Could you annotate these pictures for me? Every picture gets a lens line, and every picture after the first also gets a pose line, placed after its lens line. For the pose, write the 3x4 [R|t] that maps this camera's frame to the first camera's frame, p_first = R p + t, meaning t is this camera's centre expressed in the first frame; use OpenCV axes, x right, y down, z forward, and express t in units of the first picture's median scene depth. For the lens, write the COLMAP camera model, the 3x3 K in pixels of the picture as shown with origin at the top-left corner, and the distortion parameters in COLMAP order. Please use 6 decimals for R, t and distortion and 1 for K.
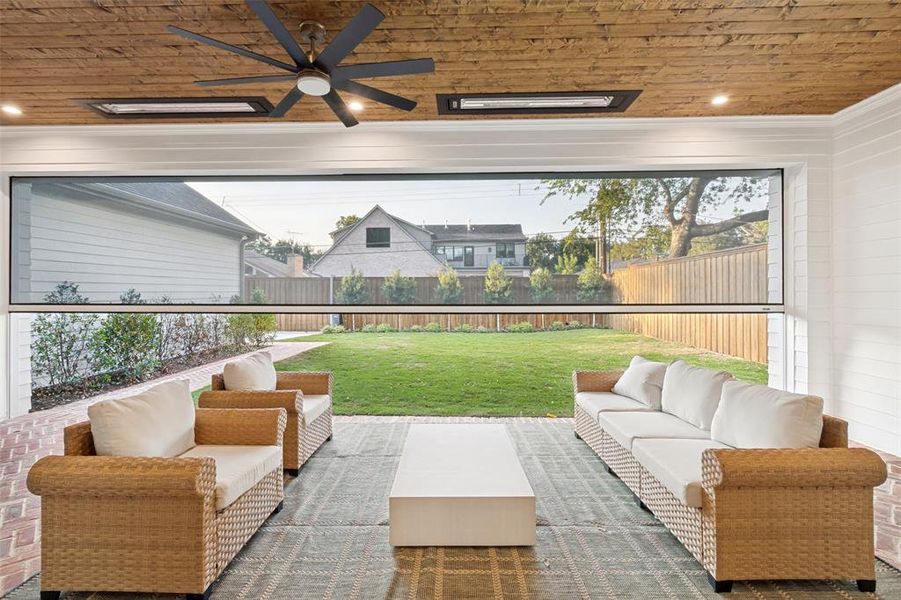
lens RADIAL K [[419.0, 0, 453.8], [0, 419.0, 291.2], [0, 0, 1]] dist [-0.001121, -0.000679]
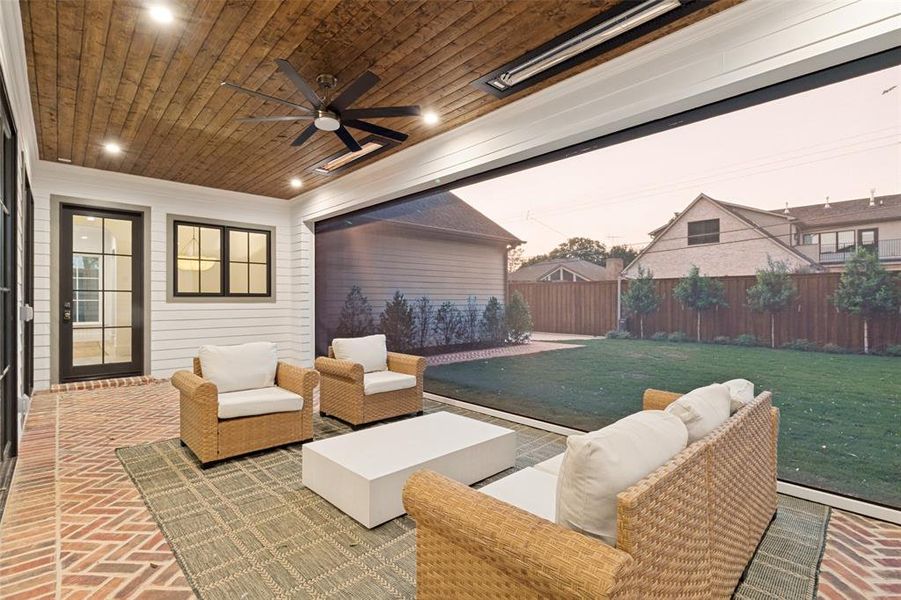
lens RADIAL K [[417.6, 0, 429.7], [0, 417.6, 302.8], [0, 0, 1]] dist [-0.000757, -0.000314]
pose [[0.695679, 0.008408, -0.718303, 0.096948], [0.002342, 0.999900, 0.013972, 0.004760], [0.718349, -0.011402, 0.695590, 0.039622]]
